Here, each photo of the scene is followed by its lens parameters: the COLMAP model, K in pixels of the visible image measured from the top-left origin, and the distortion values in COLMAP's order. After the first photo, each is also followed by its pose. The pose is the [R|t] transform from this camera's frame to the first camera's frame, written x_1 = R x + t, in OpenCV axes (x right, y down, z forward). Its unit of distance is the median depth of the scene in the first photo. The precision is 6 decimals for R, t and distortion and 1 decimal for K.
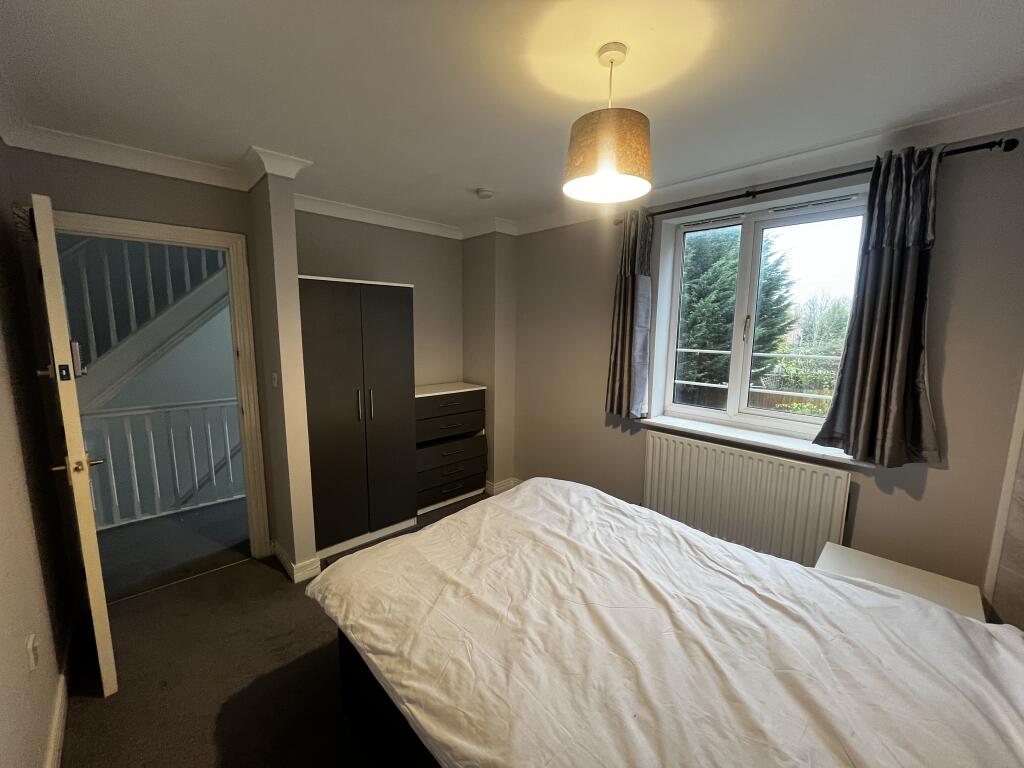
lens RADIAL K [[412.0, 0, 515.6], [0, 412.0, 383.8], [0, 0, 1]] dist [-0.000526, -0.000209]
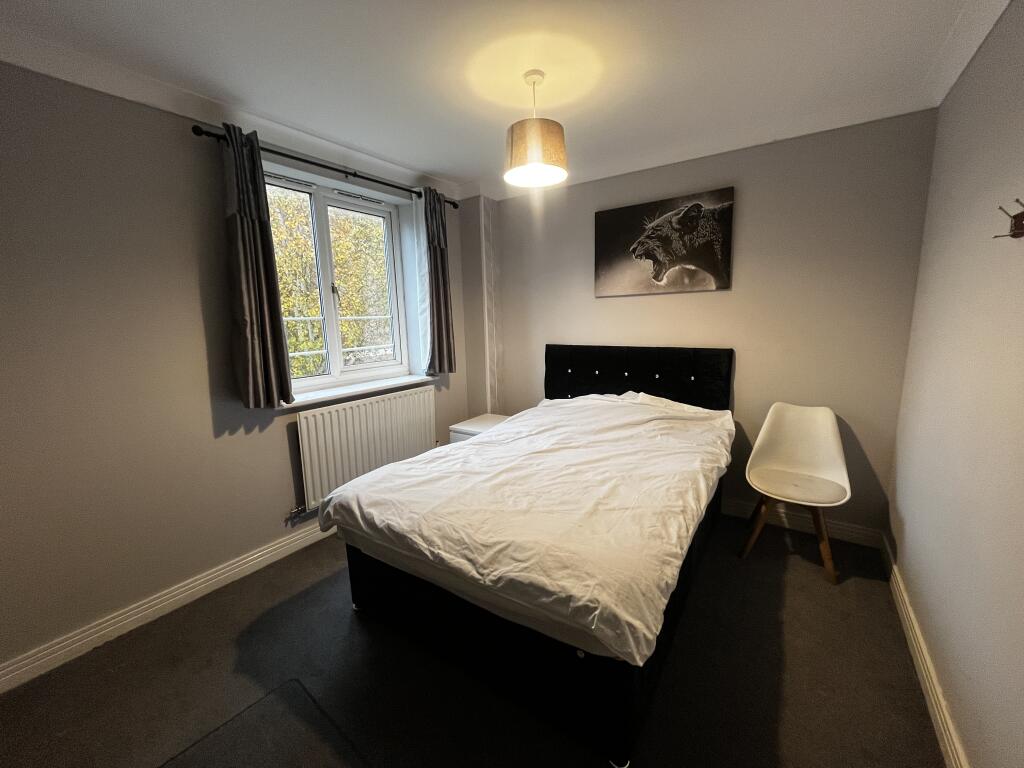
lens RADIAL K [[412.0, 0, 515.6], [0, 412.0, 383.8], [0, 0, 1]] dist [-0.000526, -0.000209]
pose [[-0.206113, -0.169422, 0.963750, -0.886891], [0.157584, 0.966295, 0.203571, -0.073016], [-0.965756, 0.193831, -0.172468, 1.062496]]
